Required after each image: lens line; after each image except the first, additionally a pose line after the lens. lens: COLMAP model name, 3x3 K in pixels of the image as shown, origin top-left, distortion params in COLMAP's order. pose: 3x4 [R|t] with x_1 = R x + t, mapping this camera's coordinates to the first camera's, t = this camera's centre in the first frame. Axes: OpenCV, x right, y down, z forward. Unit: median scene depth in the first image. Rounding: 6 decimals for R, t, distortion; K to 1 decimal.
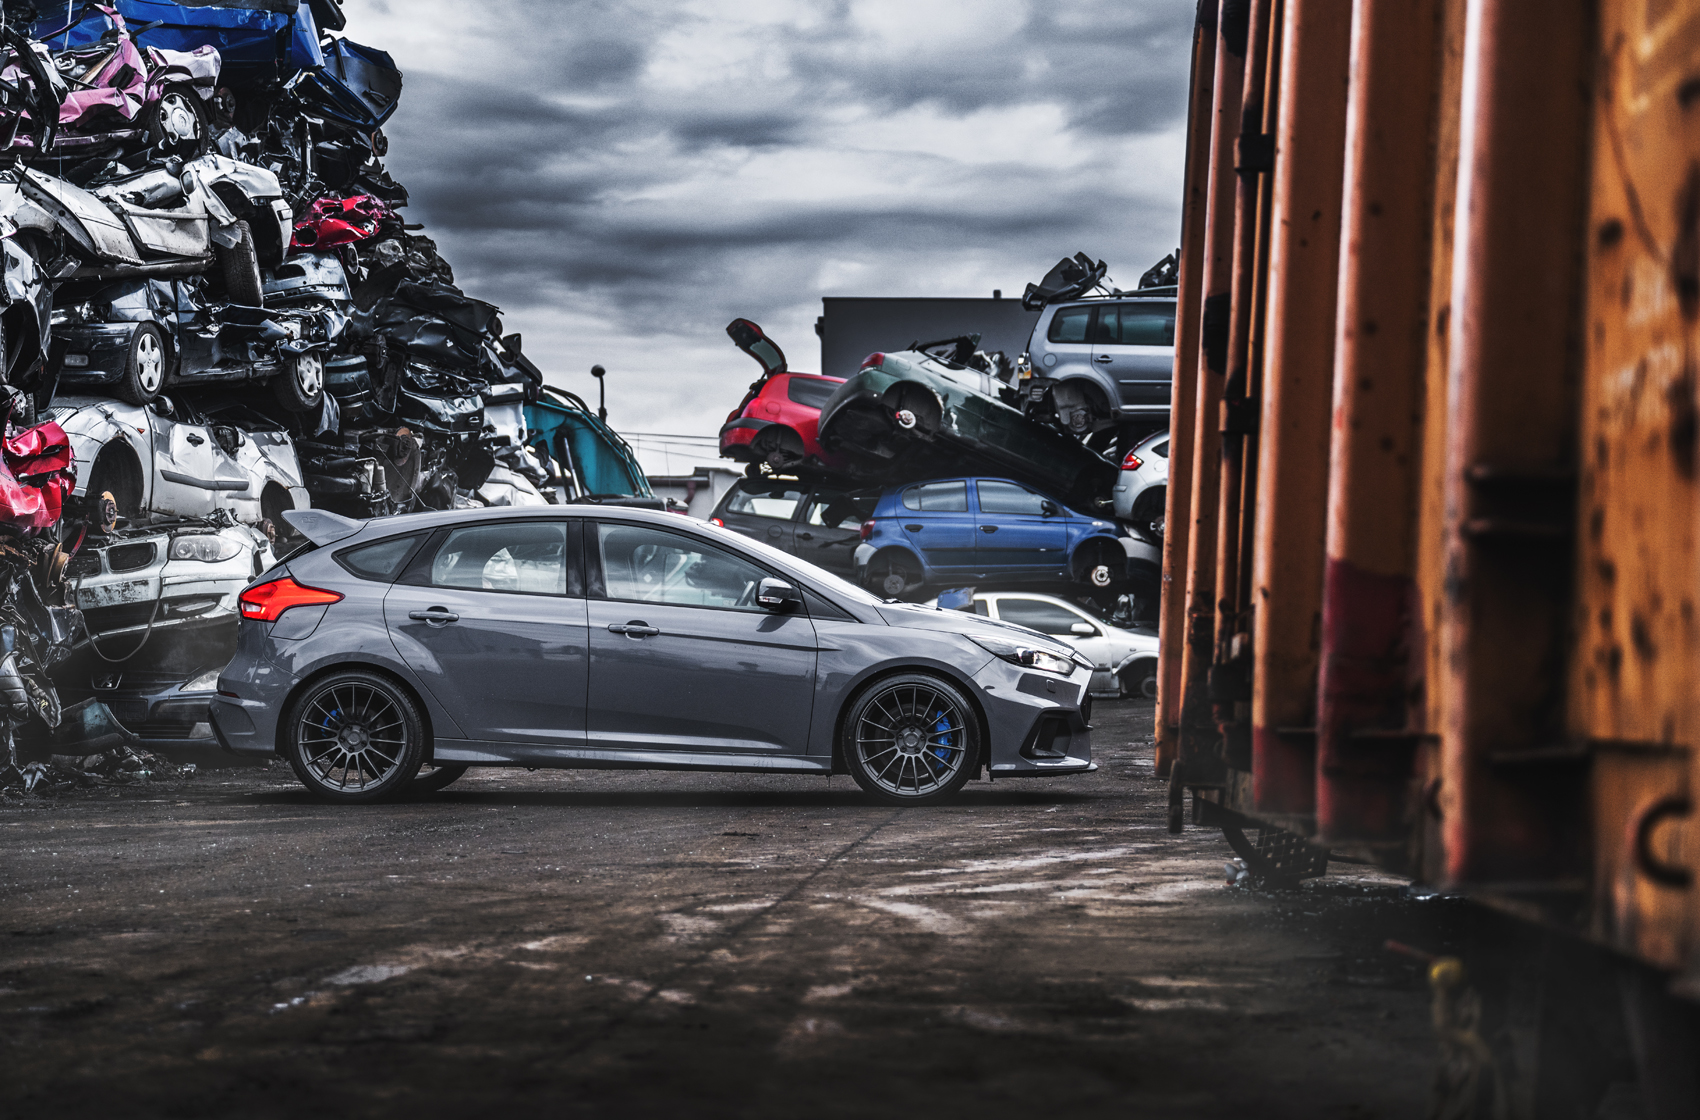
lens RADIAL K [[2798.8, 0, 850.0], [0, 2798.8, 560.0], [0, 0, 1]] dist [0.009745, -0.042223]
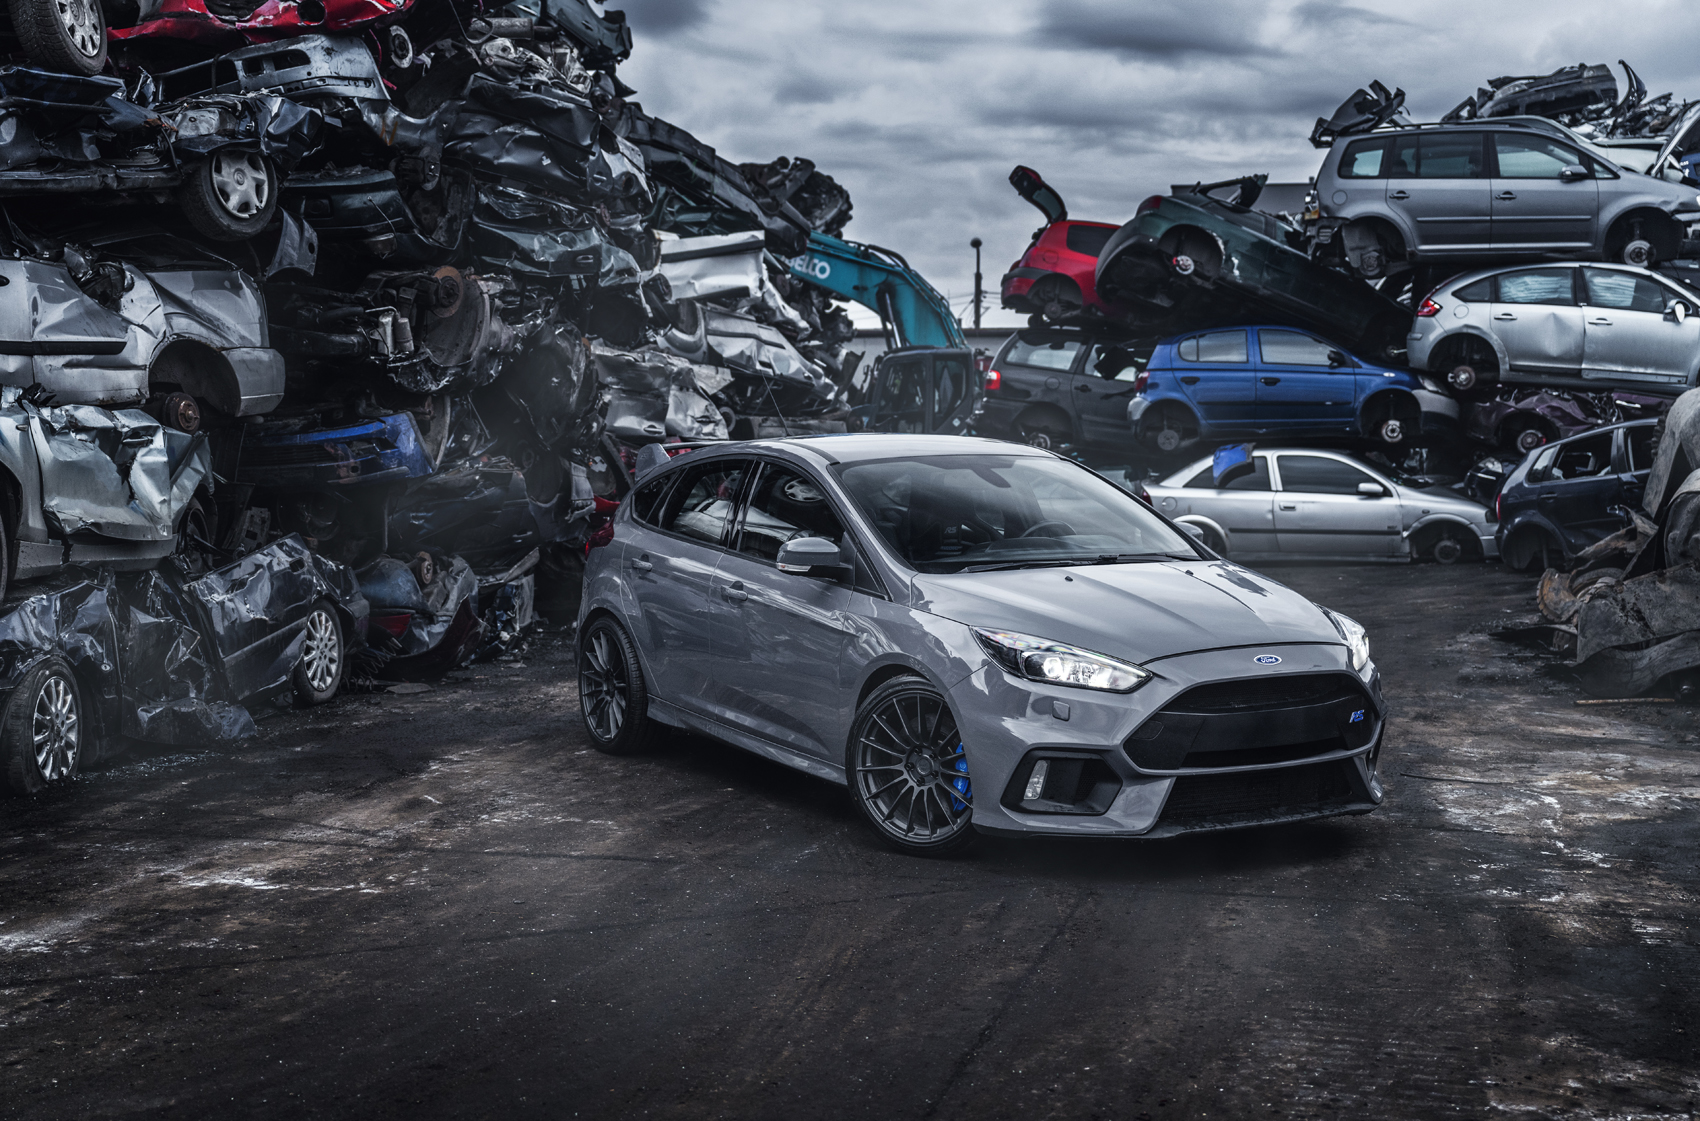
lens RADIAL K [[1996.5, 0, 850.0], [0, 1996.5, 560.5], [0, 0, 1]] dist [-0.001399, 0.007242]
pose [[0.984876, 0.010745, -0.172929, 0.027346], [0.004143, 0.996329, 0.085505, -0.009002], [0.173213, -0.084928, 0.981216, 0.313586]]
